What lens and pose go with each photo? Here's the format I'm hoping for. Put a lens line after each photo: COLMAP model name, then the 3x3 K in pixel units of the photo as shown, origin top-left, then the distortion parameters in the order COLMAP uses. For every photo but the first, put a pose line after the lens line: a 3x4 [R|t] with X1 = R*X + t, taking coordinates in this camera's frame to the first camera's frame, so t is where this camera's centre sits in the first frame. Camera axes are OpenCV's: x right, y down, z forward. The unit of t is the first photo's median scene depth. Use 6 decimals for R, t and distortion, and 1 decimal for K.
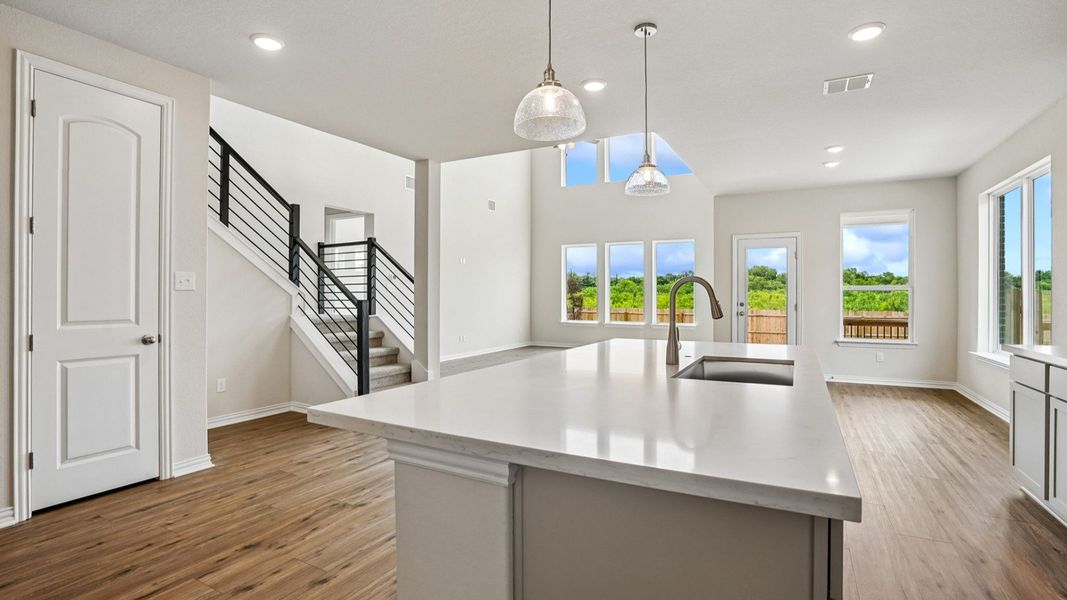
lens RADIAL K [[492.1, 0, 536.9], [0, 492.1, 292.1], [0, 0, 1]] dist [-0.040131, 0.003456]
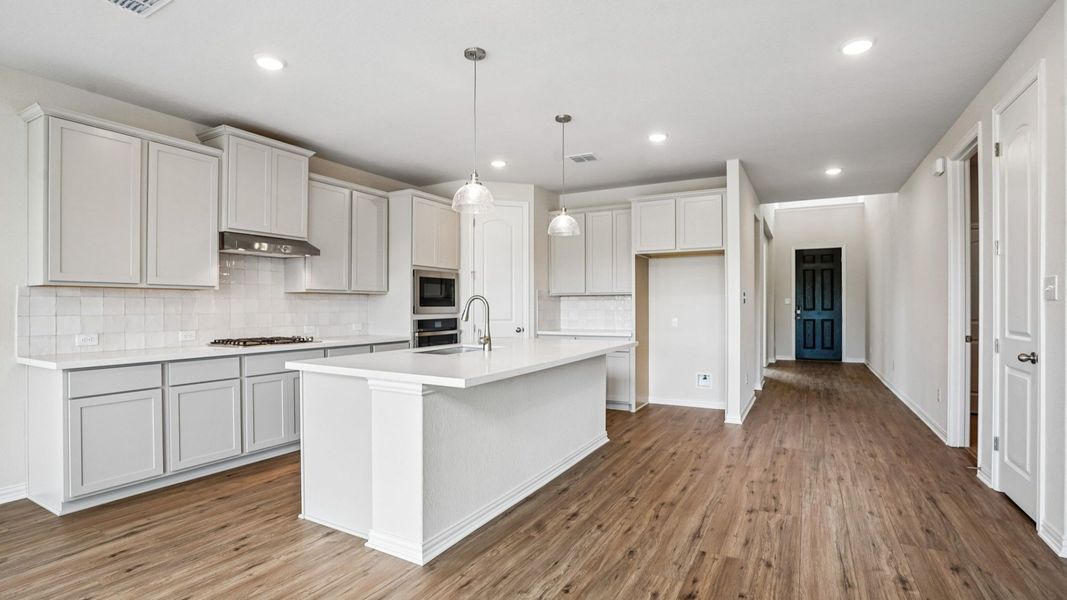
lens RADIAL K [[492.1, 0, 530.7], [0, 492.1, 307.3], [0, 0, 1]] dist [-0.040131, 0.003456]
pose [[-0.999775, 0.003220, 0.020952, 0.035499], [0.003115, 0.999982, -0.005046, 0.004488], [-0.020968, -0.004980, -0.999768, 0.885400]]
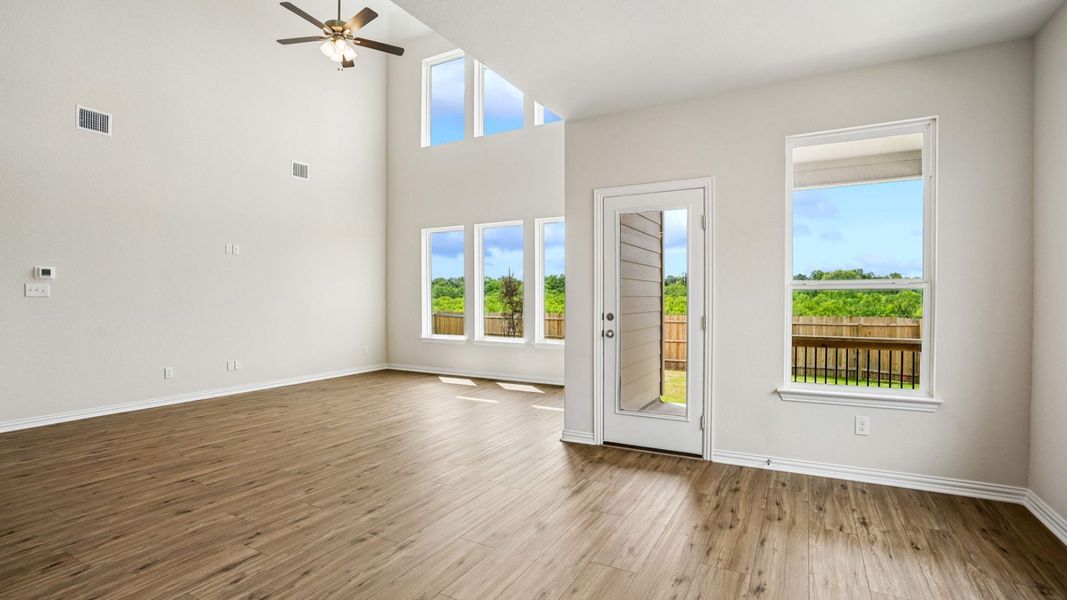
lens RADIAL K [[492.1, 0, 535.1], [0, 492.1, 306.9], [0, 0, 1]] dist [-0.040131, 0.003456]
pose [[0.999895, -0.005319, -0.013470, 0.389423], [0.005645, 0.999689, 0.024282, 0.000549], [0.013337, -0.024355, 0.999614, 0.513405]]
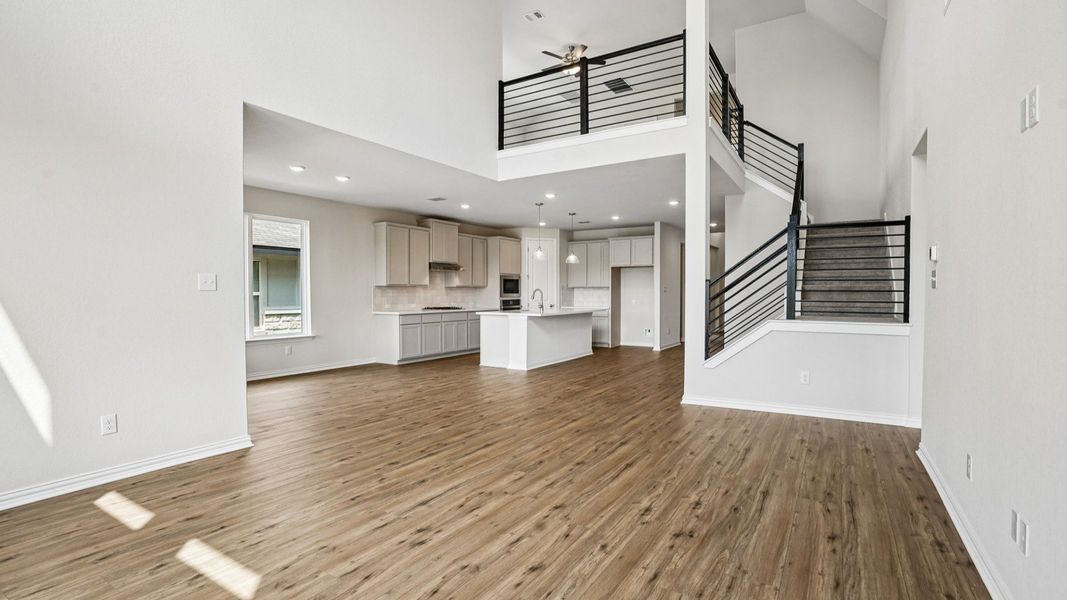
lens RADIAL K [[492.1, 0, 531.4], [0, 492.1, 301.3], [0, 0, 1]] dist [-0.040131, 0.003456]
pose [[-0.997639, -0.000012, 0.068676, 0.027596], [0.000645, 0.999954, 0.009547, 0.009011], [-0.068673, 0.009568, -0.997593, 1.738198]]
